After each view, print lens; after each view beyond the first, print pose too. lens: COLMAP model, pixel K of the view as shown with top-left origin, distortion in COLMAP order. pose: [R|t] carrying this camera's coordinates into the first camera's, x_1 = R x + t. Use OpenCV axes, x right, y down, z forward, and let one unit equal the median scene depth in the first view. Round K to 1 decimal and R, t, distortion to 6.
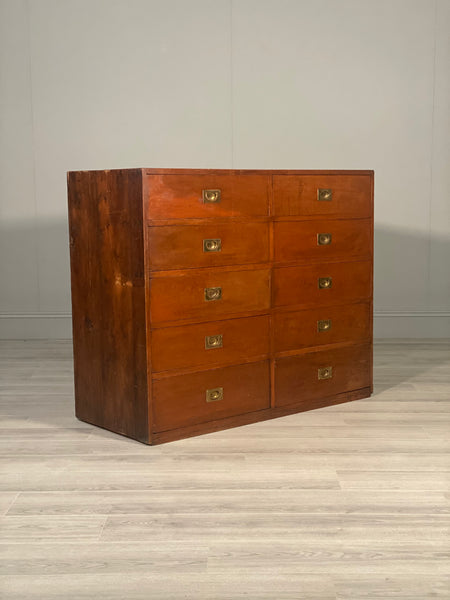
lens RADIAL K [[891.8, 0, 225.0], [0, 891.8, 300.0], [0, 0, 1]] dist [0.110740, -0.002189]
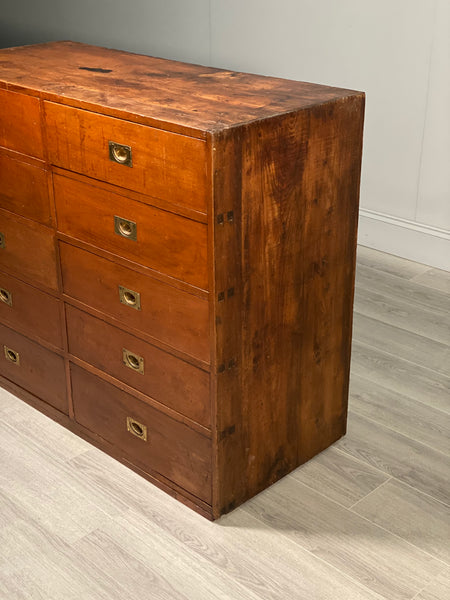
lens RADIAL K [[891.8, 0, 225.0], [0, 891.8, 300.0], [0, 0, 1]] dist [0.110740, -0.002189]
pose [[0.102068, 0.424122, -0.899835, 0.718036], [-0.111312, 0.903747, 0.413340, -0.297133], [0.988530, 0.057974, 0.139453, 1.074900]]
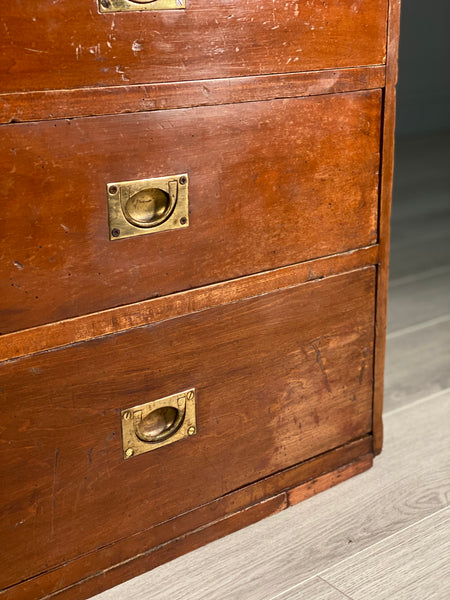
lens RADIAL K [[891.8, 0, 225.0], [0, 891.8, 300.0], [0, 0, 1]] dist [0.110740, -0.002189]
pose [[0.999776, 0.003722, -0.020846, 0.146710], [0.000410, 0.980844, 0.194796, 0.011248], [0.021172, -0.194761, 0.980622, 0.880139]]
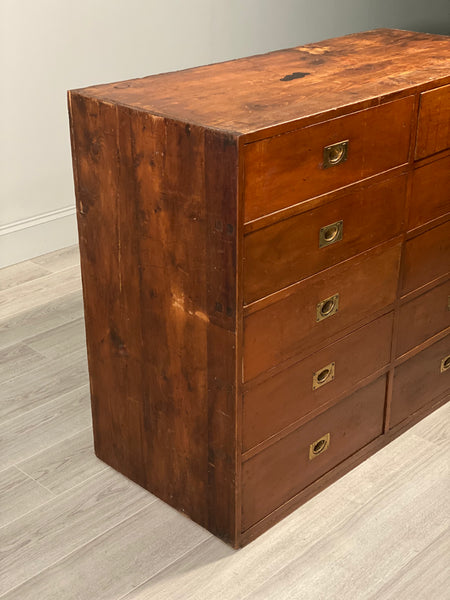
lens RADIAL K [[891.8, 0, 225.0], [0, 891.8, 300.0], [0, 0, 1]] dist [0.110740, -0.002189]
pose [[0.993255, -0.037495, 0.109719, -0.148988], [0.000154, 0.946698, 0.322123, -0.207638], [-0.115949, -0.319934, 0.940318, 0.424541]]
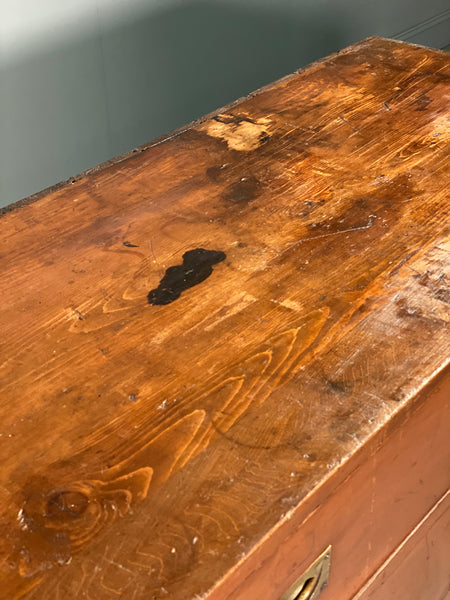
lens RADIAL K [[891.8, 0, 225.0], [0, 891.8, 300.0], [0, 0, 1]] dist [0.110740, -0.002189]
pose [[0.984131, -0.104323, 0.143536, -0.052125], [0.027474, 0.888746, 0.457576, -0.263590], [-0.175302, -0.446371, 0.877509, 0.832028]]
